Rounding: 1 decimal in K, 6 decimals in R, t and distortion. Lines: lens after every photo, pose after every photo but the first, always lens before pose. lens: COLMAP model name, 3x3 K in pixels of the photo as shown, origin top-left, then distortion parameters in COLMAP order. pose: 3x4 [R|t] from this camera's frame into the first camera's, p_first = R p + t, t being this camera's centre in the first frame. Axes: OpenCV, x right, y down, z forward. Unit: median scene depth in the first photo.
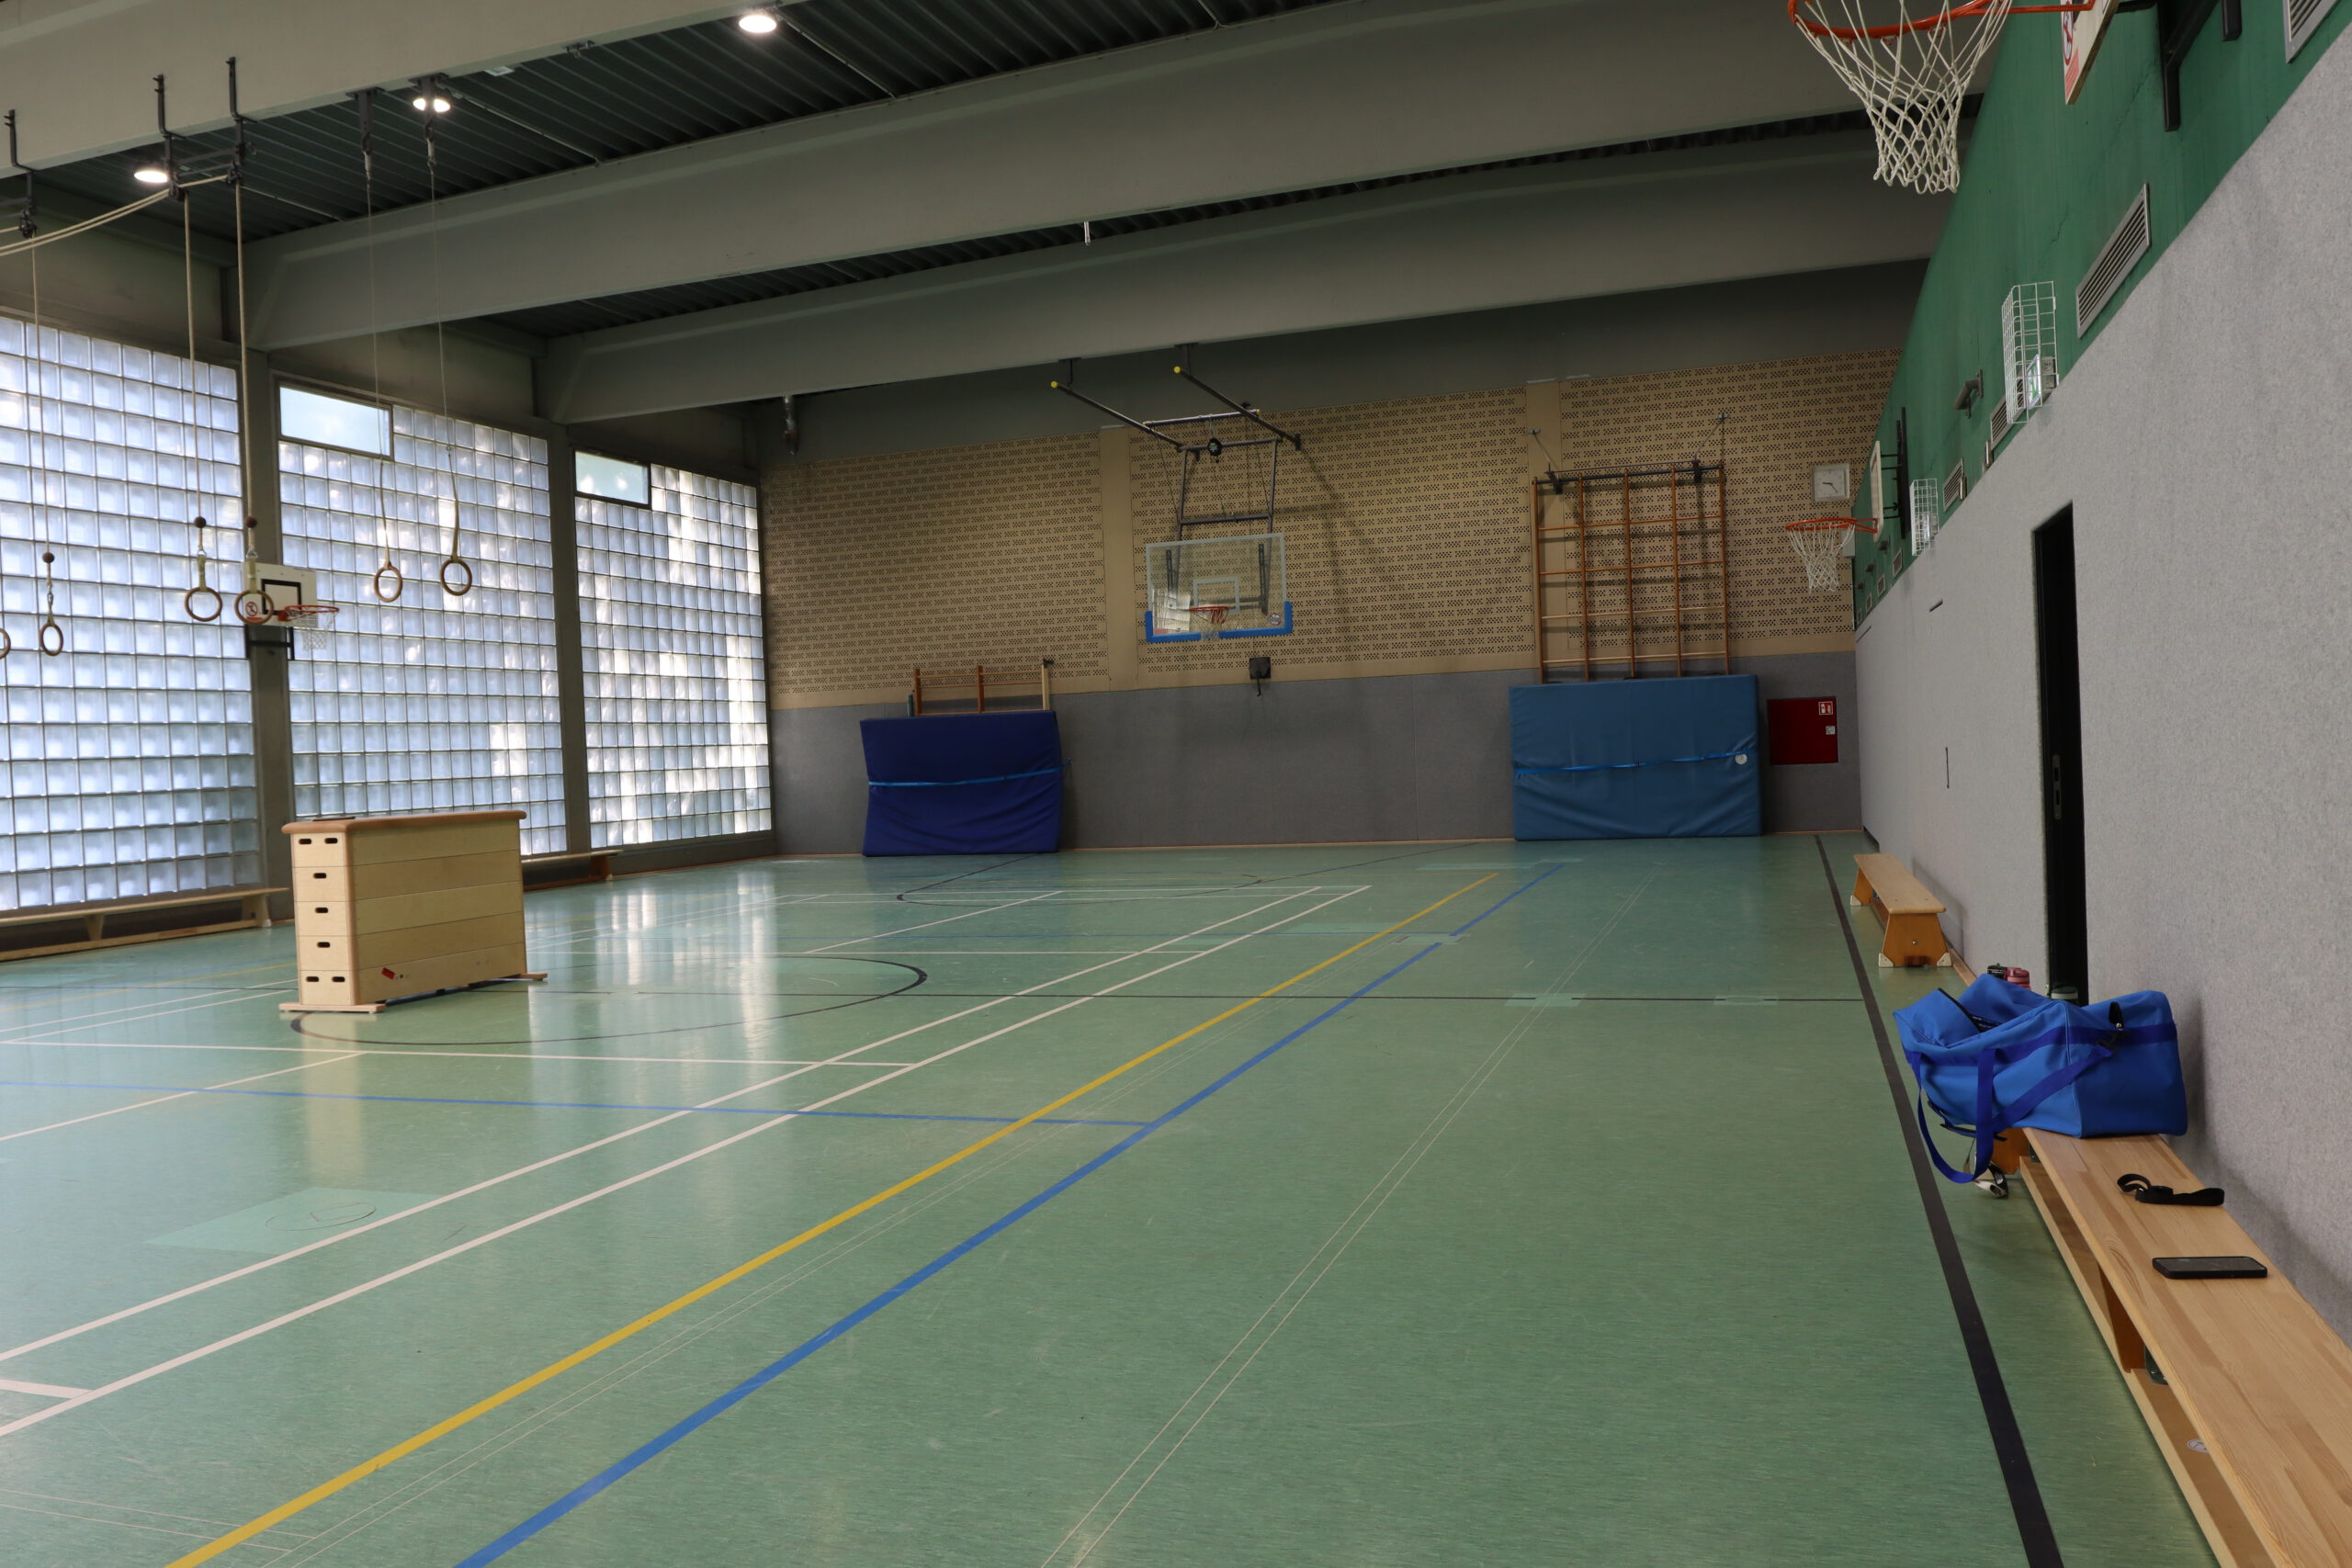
lens RADIAL K [[1754.3, 0, 1187.2], [0, 1754.3, 791.7], [0, 0, 1]] dist [-0.029941, -0.004901]
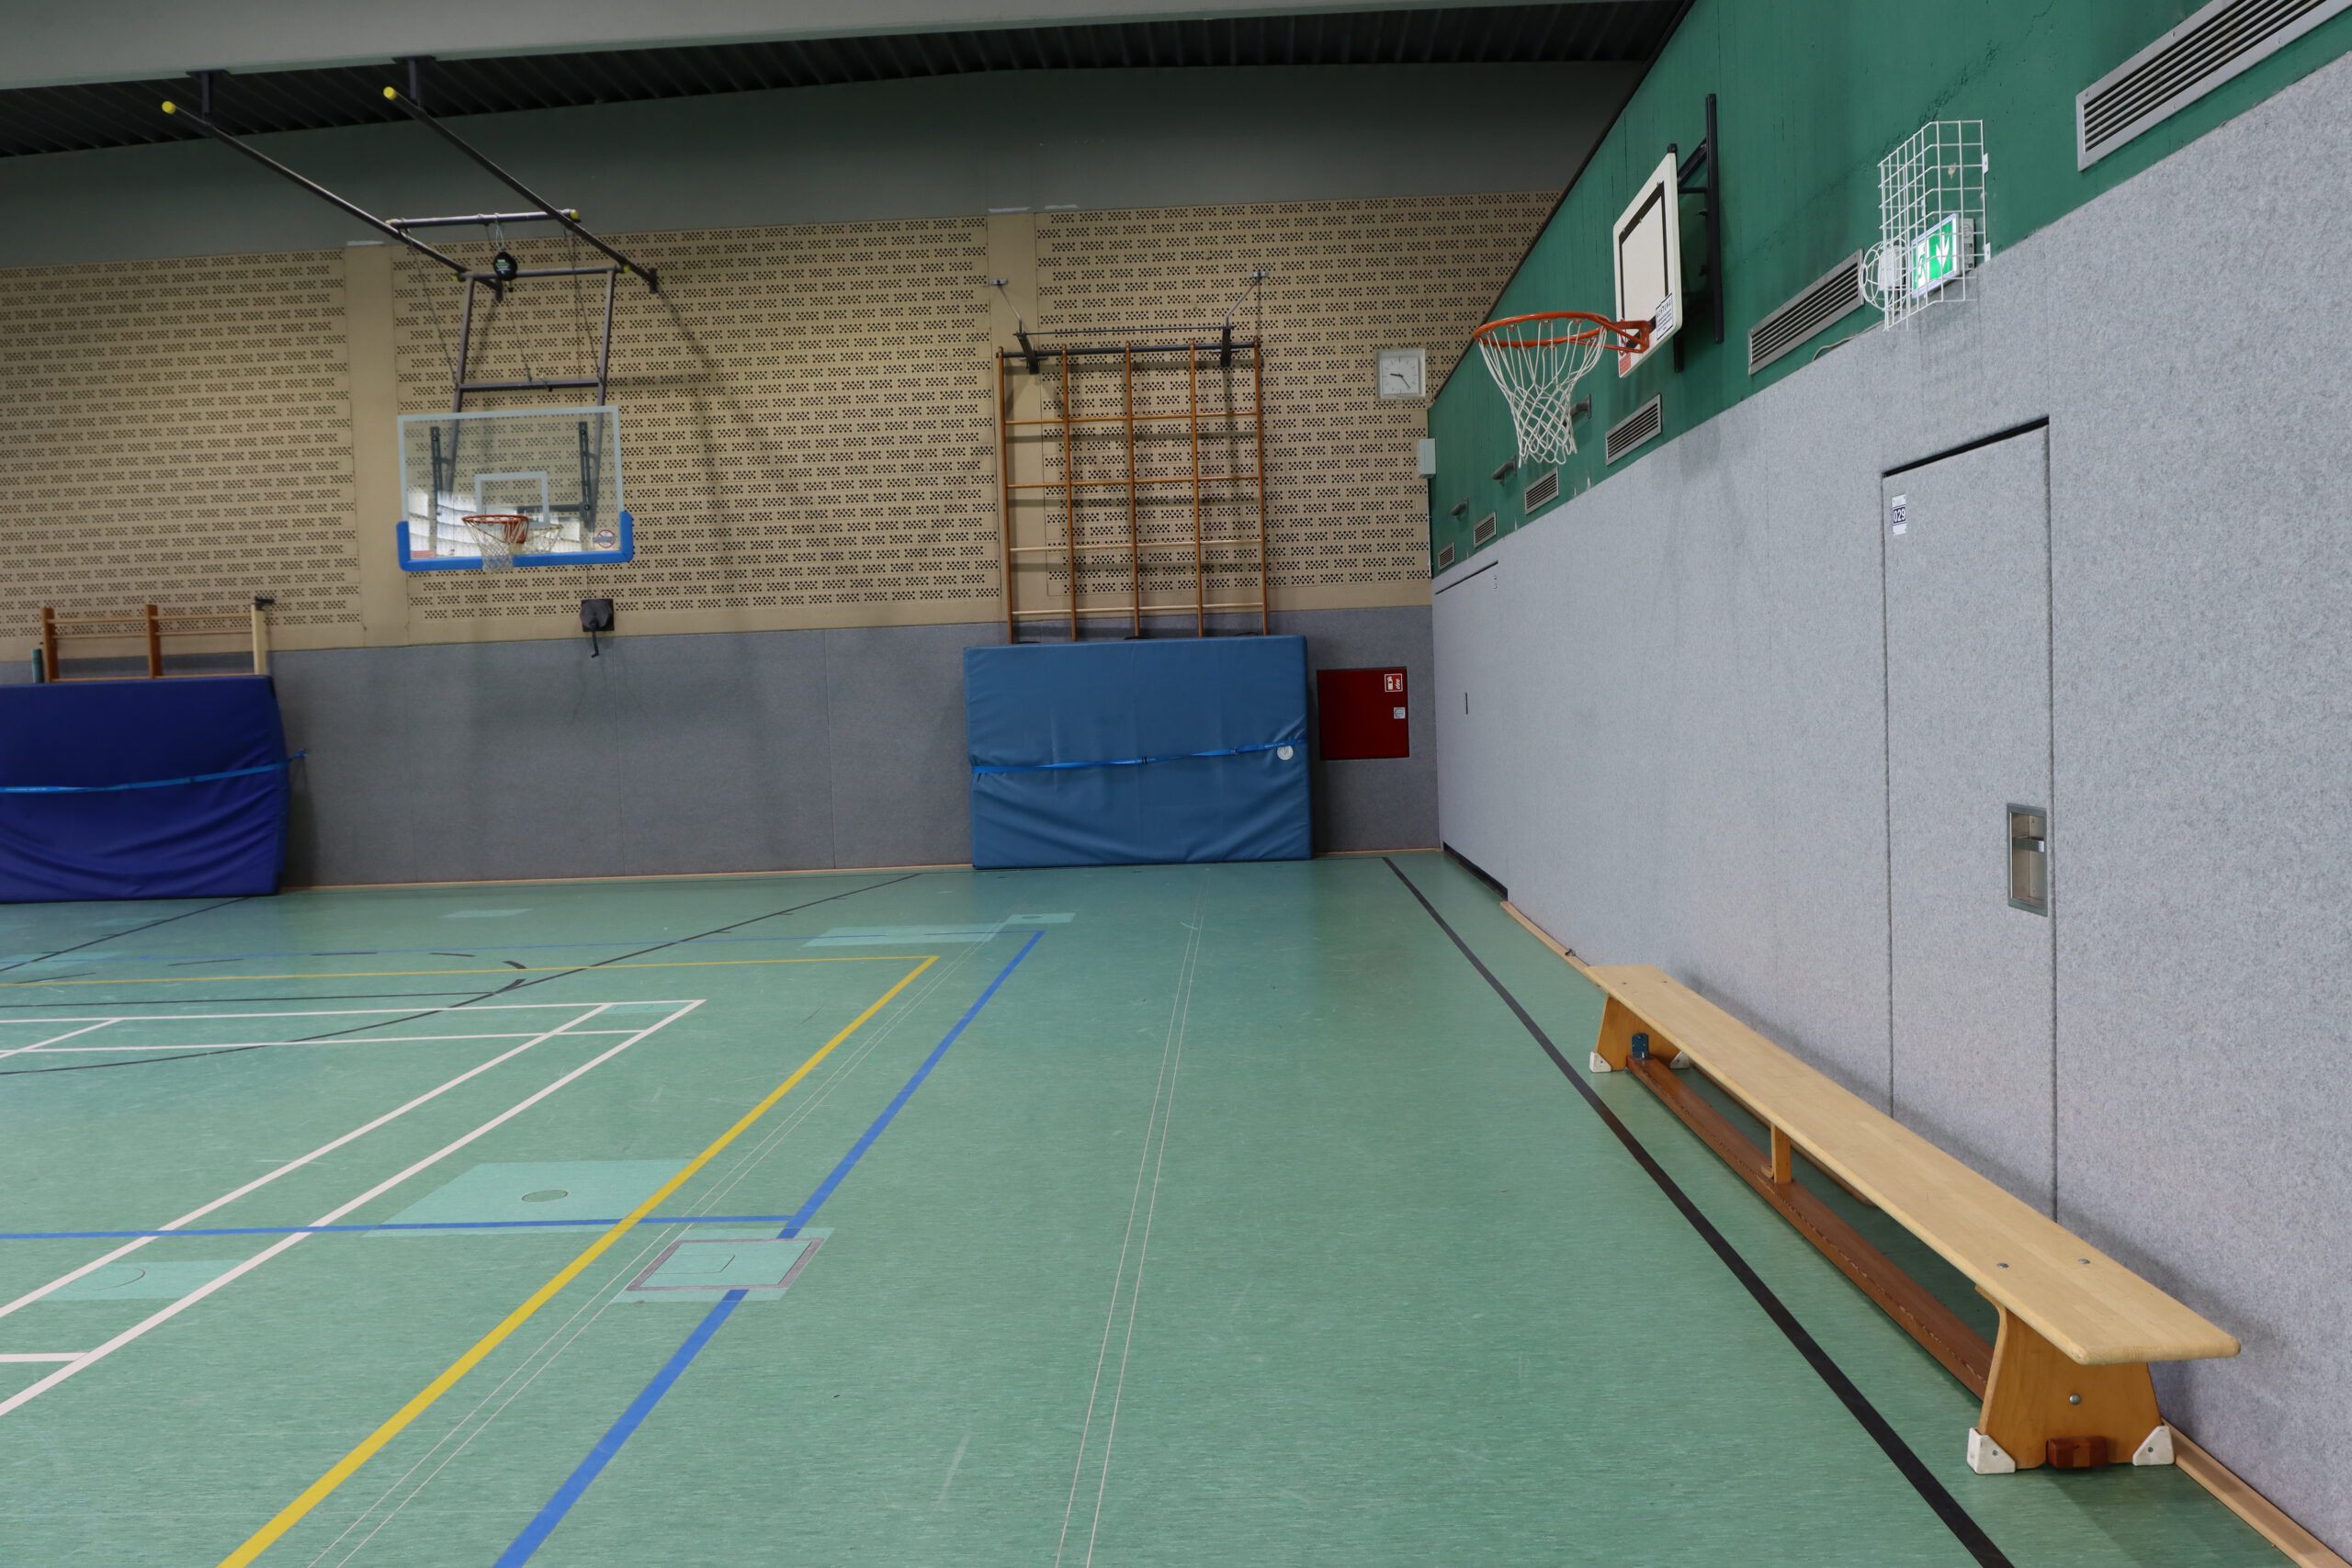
lens RADIAL K [[1754.3, 0, 1188.2], [0, 1754.3, 787.5], [0, 0, 1]] dist [-0.029941, -0.004901]
pose [[0.955966, -0.007760, 0.293375, 0.062705], [0.003152, 0.999864, 0.016177, -0.015113], [-0.293461, -0.014540, 0.955860, 0.301463]]
